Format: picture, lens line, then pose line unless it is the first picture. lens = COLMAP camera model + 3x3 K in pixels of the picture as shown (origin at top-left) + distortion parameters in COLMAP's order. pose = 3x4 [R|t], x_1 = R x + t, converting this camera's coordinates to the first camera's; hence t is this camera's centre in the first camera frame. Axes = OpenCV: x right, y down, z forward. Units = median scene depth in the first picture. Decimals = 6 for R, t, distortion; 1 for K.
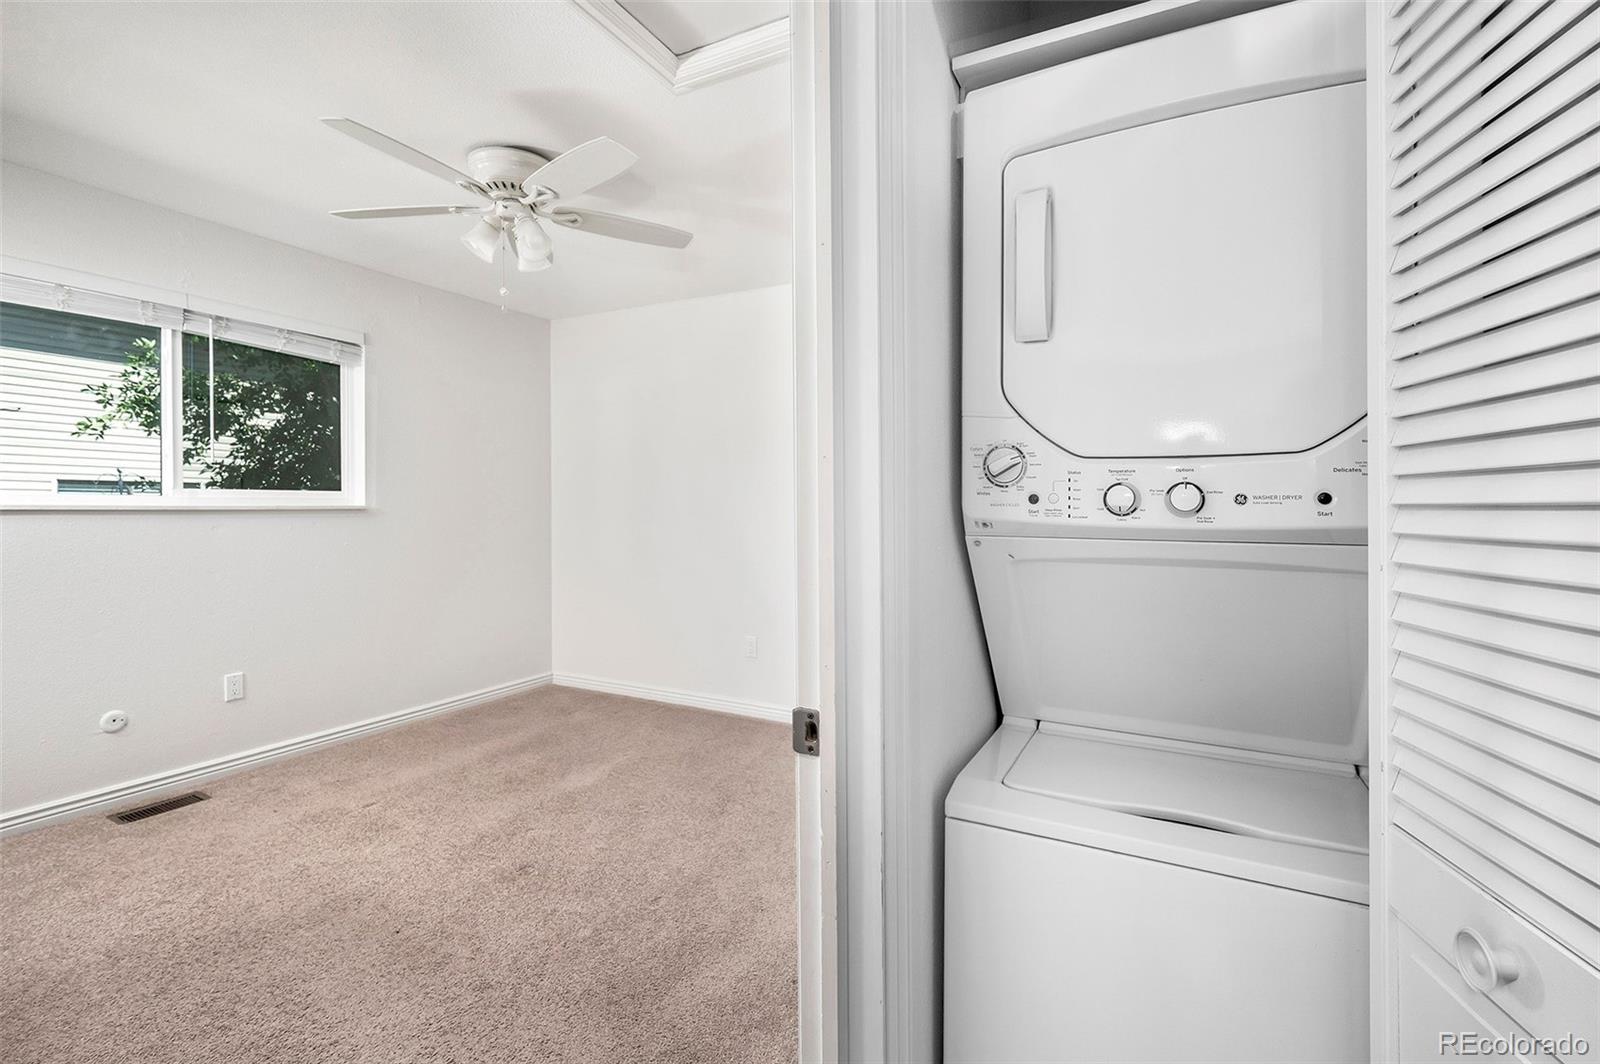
lens RADIAL K [[720.4, 0, 795.6], [0, 720.4, 524.8], [0, 0, 1]] dist [-0.001428, -0.000246]
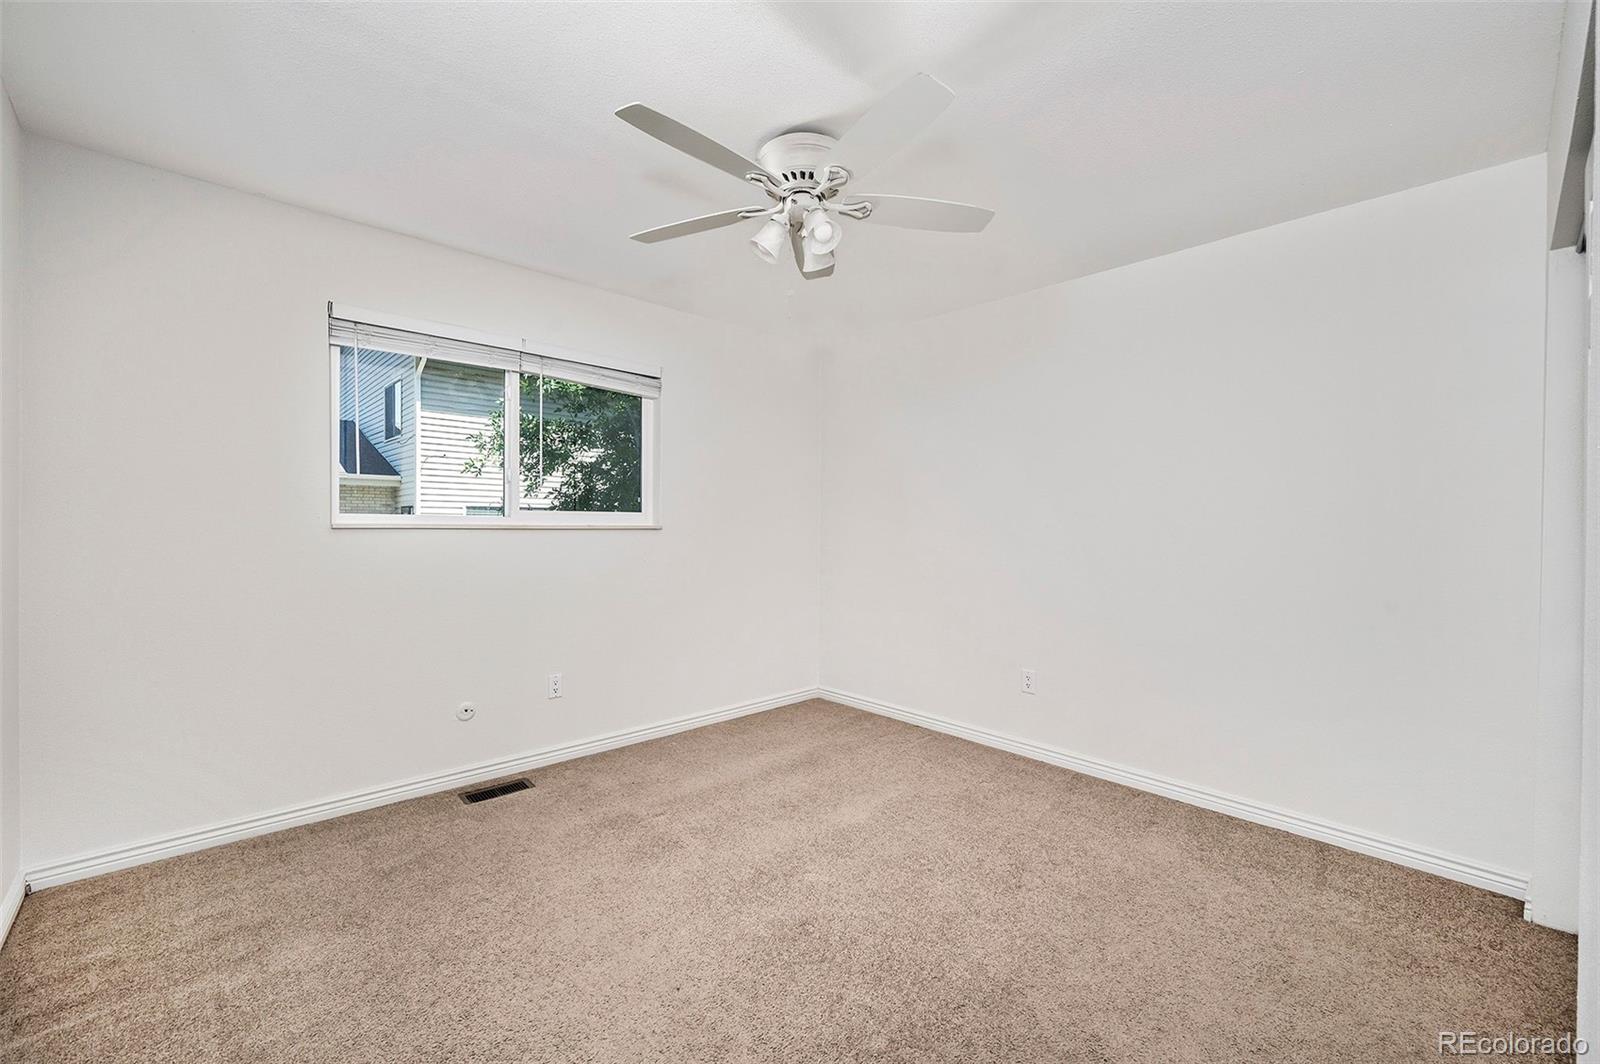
lens RADIAL K [[645.3, 0, 800.0], [0, 645.3, 532.0], [0, 0, 1]] dist [0.007508, 0.000019]
pose [[0.945007, 0.005466, -0.327004, -0.101257], [-0.011411, 0.999803, -0.016266, -0.004229], [0.326851, 0.019103, 0.944883, 0.188205]]
